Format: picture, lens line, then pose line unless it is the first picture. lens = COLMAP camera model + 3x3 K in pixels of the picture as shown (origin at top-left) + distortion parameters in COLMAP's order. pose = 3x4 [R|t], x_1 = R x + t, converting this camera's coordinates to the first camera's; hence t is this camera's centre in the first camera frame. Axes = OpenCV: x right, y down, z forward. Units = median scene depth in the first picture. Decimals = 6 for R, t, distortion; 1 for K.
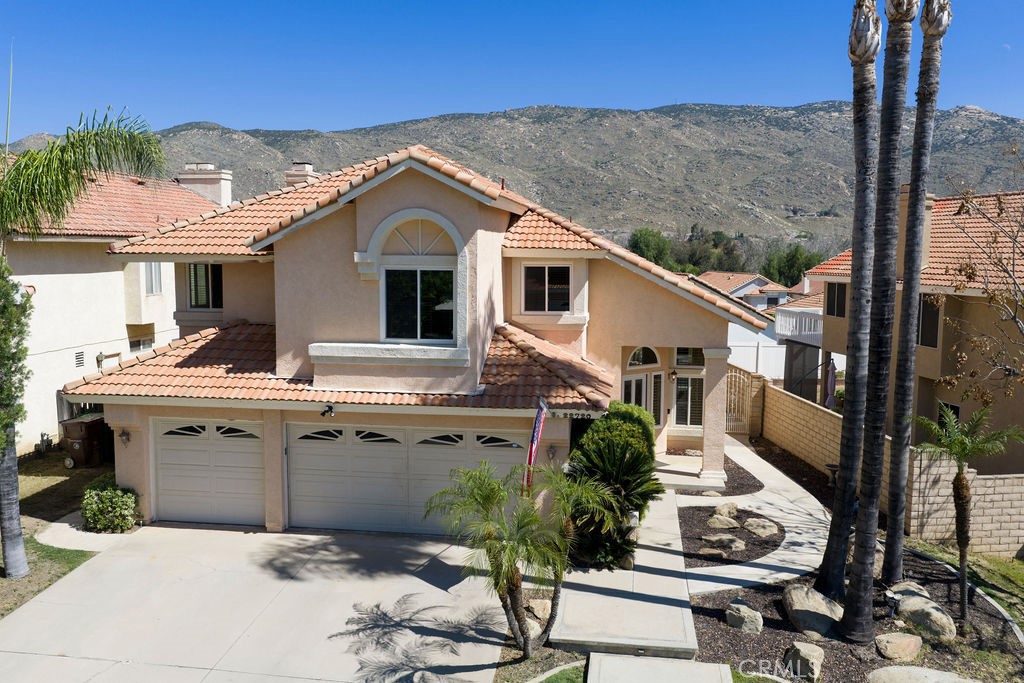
lens RADIAL K [[841.9, 0, 507.2], [0, 841.9, 333.7], [0, 0, 1]] dist [0.028422, -0.036649]
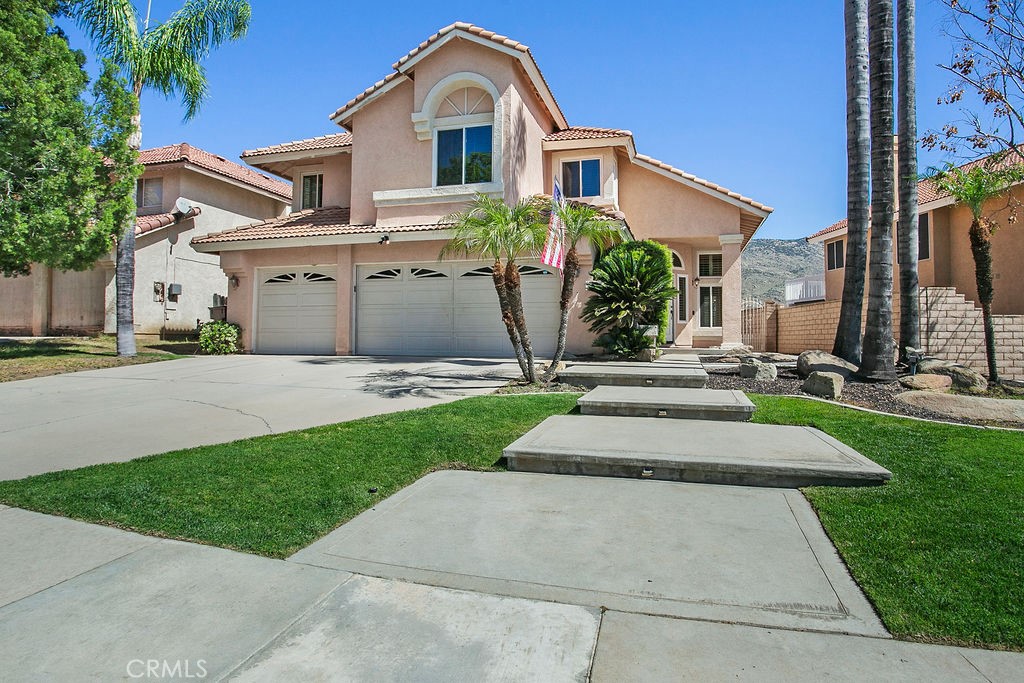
lens RADIAL K [[592.4, 0, 508.7], [0, 592.4, 318.3], [0, 0, 1]] dist [-0.044487, 0.022837]
pose [[0.990572, -0.006509, -0.136841, 0.067471], [-0.012751, 0.990154, -0.139403, 0.296376], [0.136401, 0.139834, 0.980735, 0.216334]]
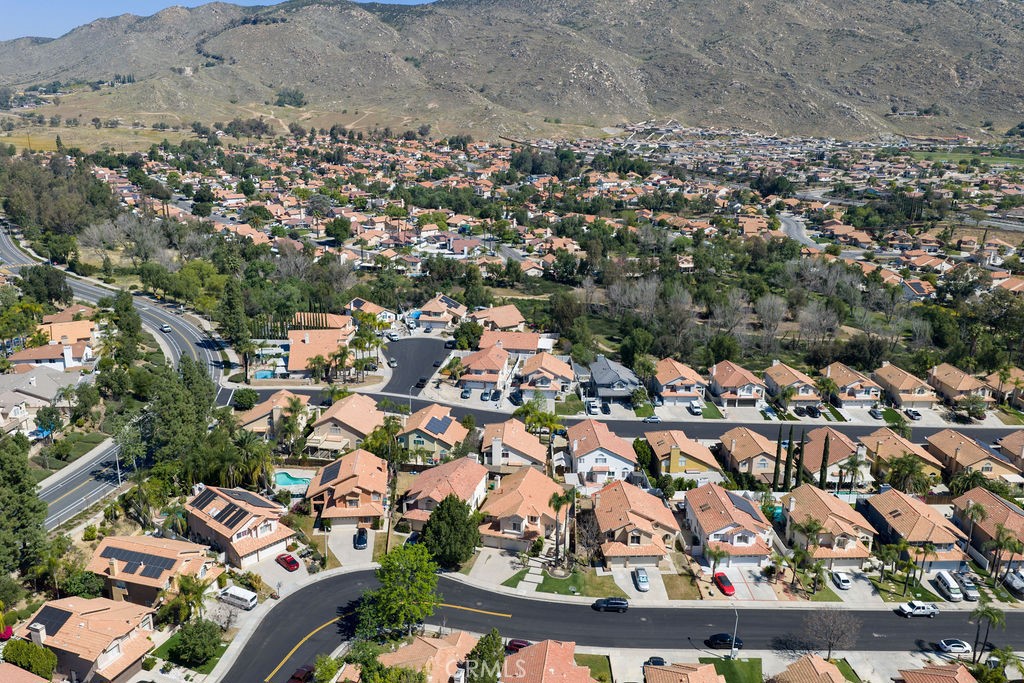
lens RADIAL K [[841.9, 0, 509.4], [0, 841.9, 335.0], [0, 0, 1]] dist [0.028422, -0.036649]
pose [[0.992287, 0.040084, -0.117304, 0.749847], [-0.018802, 0.983996, 0.177196, -3.456393], [0.122530, -0.173623, 0.977160, -7.048662]]
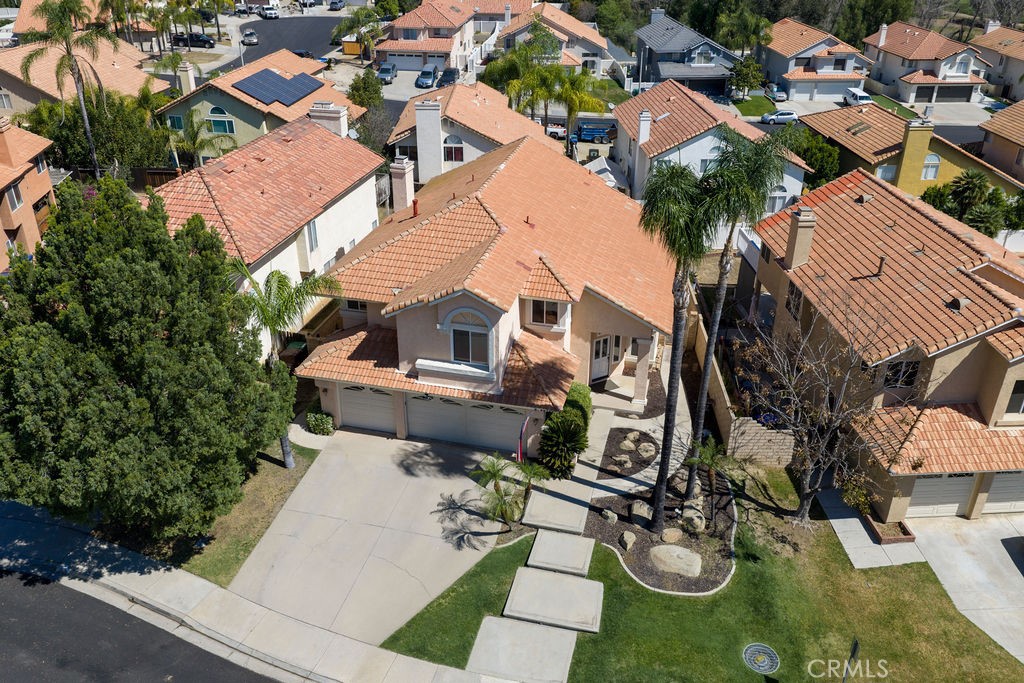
lens RADIAL K [[841.9, 0, 509.9], [0, 841.9, 337.2], [0, 0, 1]] dist [0.028422, -0.036649]
pose [[0.994723, 0.049005, -0.090140, 0.153465], [-0.010696, 0.923304, 0.383922, -0.773766], [0.102041, -0.380931, 0.918955, -0.739859]]
